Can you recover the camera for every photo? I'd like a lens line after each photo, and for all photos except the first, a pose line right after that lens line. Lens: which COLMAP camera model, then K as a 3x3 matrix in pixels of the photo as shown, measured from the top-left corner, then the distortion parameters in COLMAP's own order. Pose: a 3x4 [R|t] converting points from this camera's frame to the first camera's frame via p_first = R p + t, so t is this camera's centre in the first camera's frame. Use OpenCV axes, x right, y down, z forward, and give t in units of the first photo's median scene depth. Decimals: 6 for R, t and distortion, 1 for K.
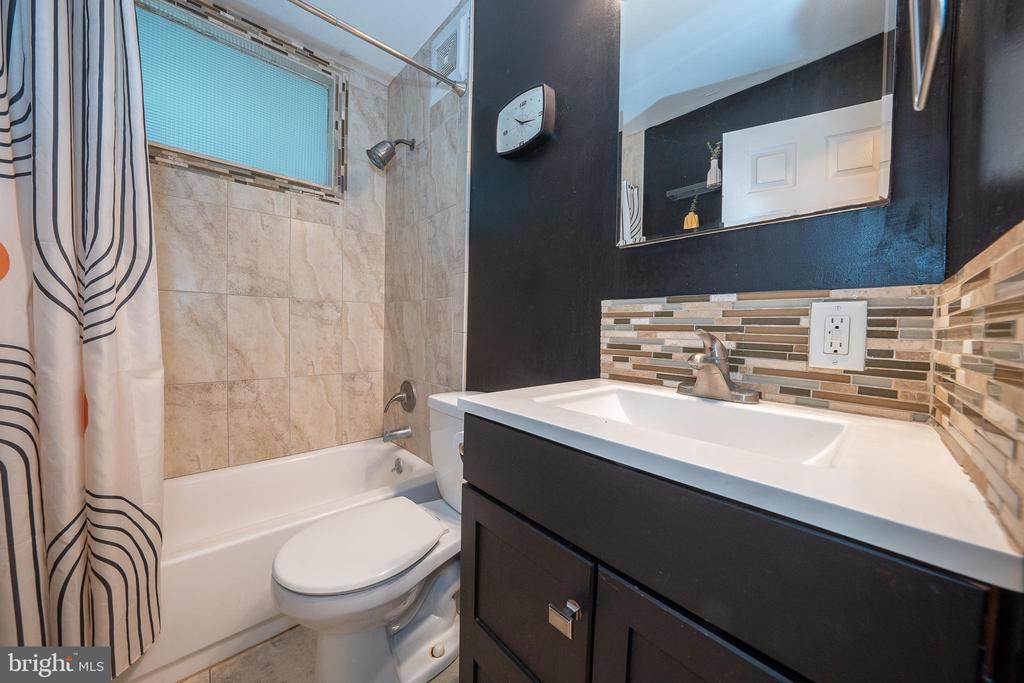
lens RADIAL K [[351.0, 0, 511.9], [0, 351.0, 337.5], [0, 0, 1]] dist [-0.029776, 0.005602]
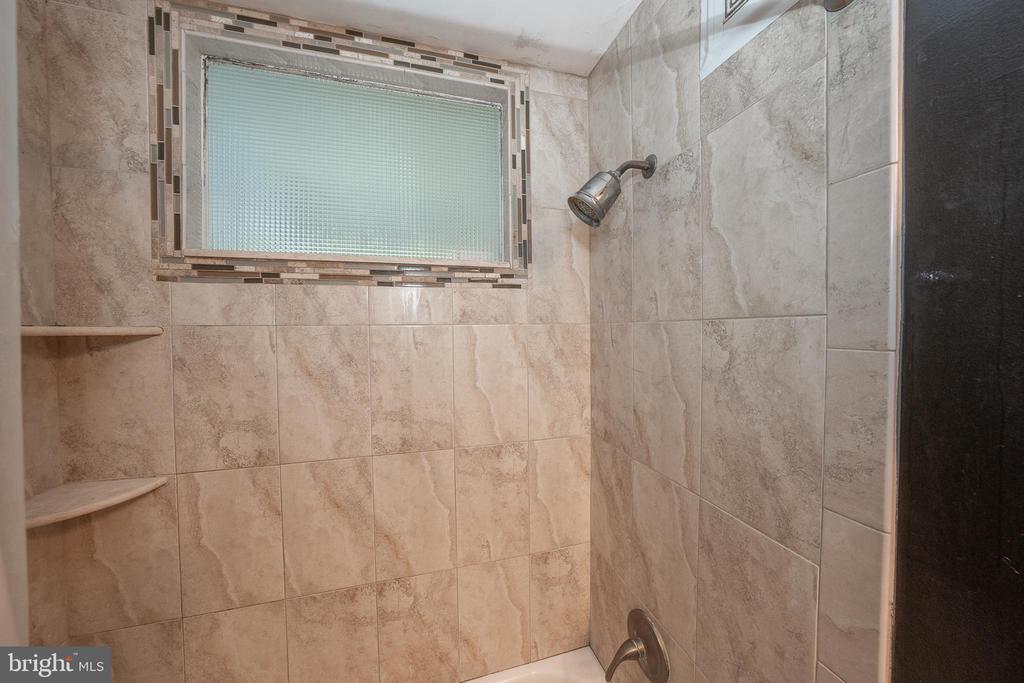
lens RADIAL K [[351.0, 0, 511.9], [0, 351.0, 337.5], [0, 0, 1]] dist [-0.029776, 0.005602]
pose [[0.895617, -0.018154, -0.444456, -0.253116], [0.014761, 0.999830, -0.011092, -0.309439], [0.444582, 0.003374, 0.895732, 0.464544]]
